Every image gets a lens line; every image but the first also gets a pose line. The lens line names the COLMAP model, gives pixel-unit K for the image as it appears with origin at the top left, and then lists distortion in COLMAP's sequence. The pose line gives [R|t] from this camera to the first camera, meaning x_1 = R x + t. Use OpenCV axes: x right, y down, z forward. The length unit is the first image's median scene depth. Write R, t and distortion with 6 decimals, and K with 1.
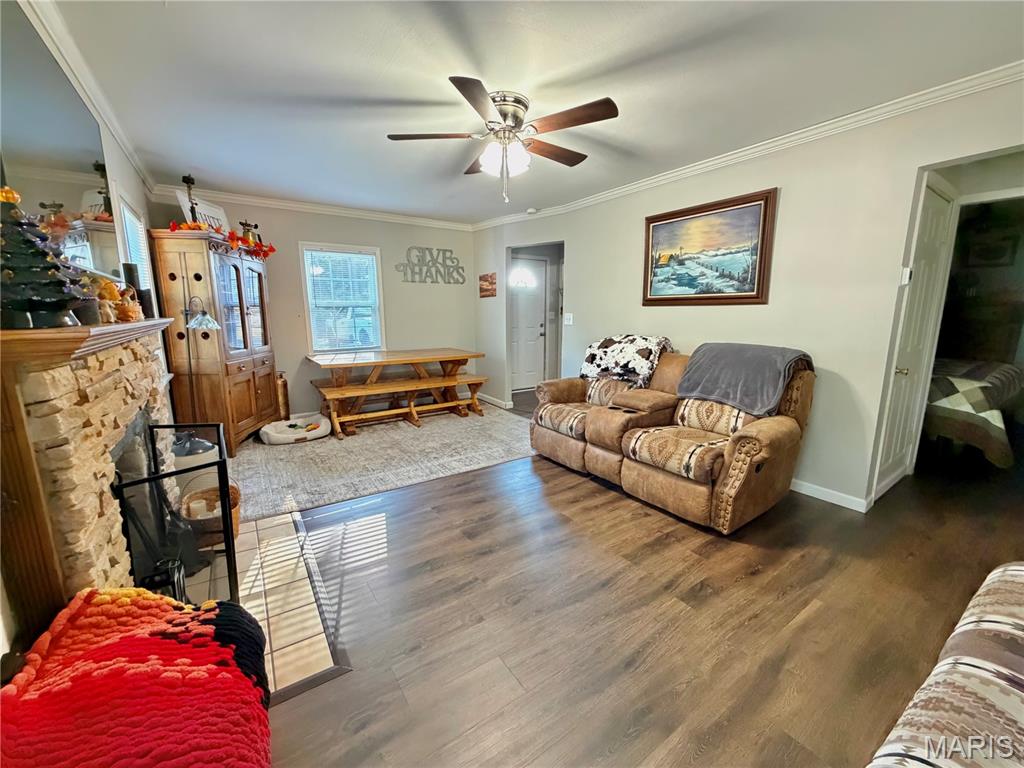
lens RADIAL K [[410.6, 0, 507.9], [0, 410.6, 381.2], [0, 0, 1]] dist [-0.001554, -0.000498]
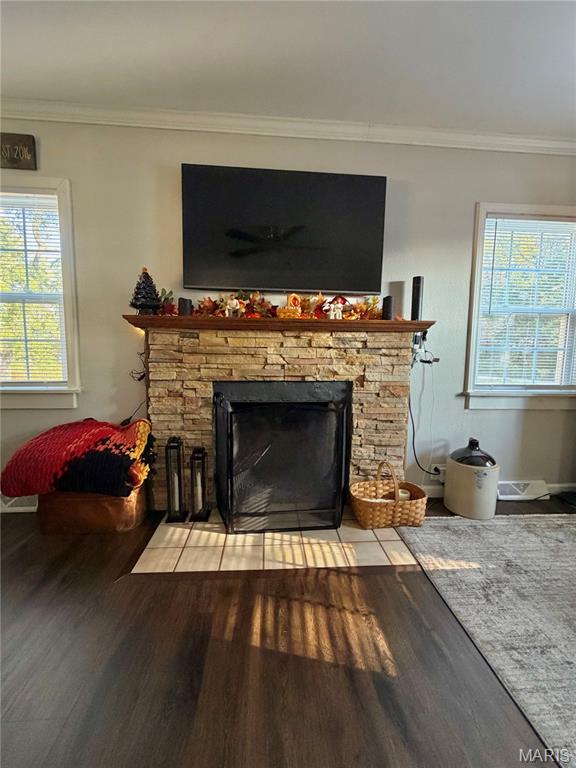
lens RADIAL K [[308.0, 0, 288.4], [0, 308.0, 382.3], [0, 0, 1]] dist [-0.001554, -0.000498]
pose [[-0.497483, 0.084385, -0.863359, 0.035065], [-0.154651, 0.970686, 0.183988, -0.044200], [0.853577, 0.225050, -0.469850, 0.539934]]
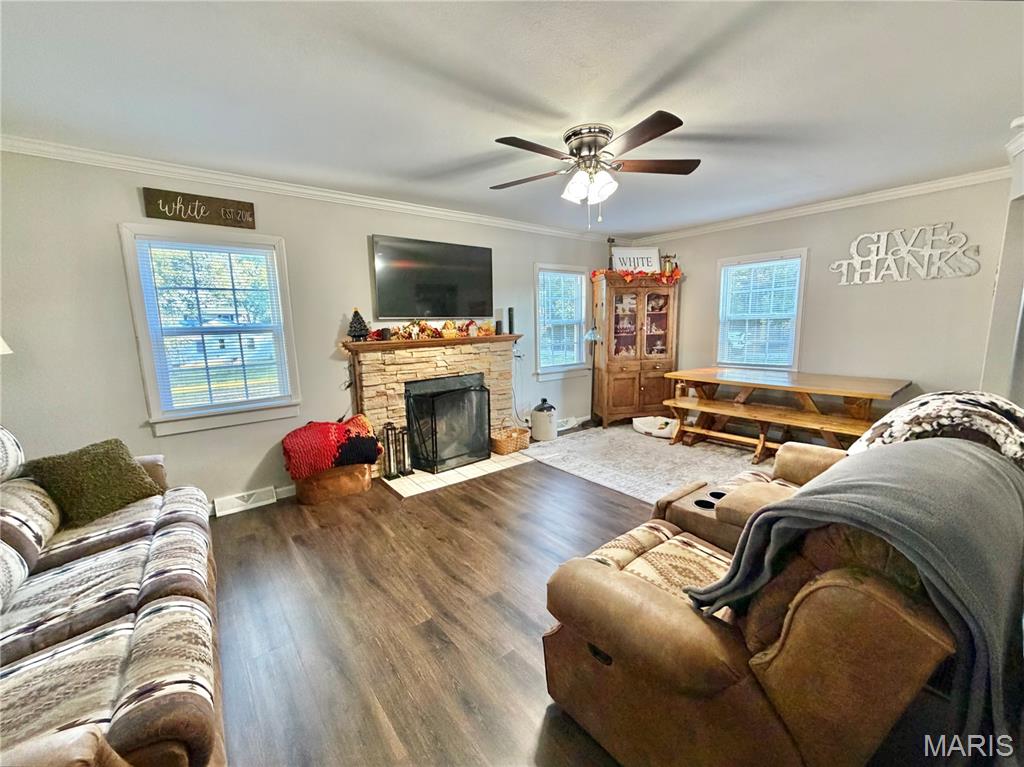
lens RADIAL K [[410.6, 0, 509.5], [0, 410.6, 382.8], [0, 0, 1]] dist [-0.001554, -0.000498]
pose [[0.072538, 0.146665, -0.986523, 0.530533], [-0.142012, 0.980569, 0.135338, -0.090669], [0.987203, 0.130281, 0.091957, 0.394500]]
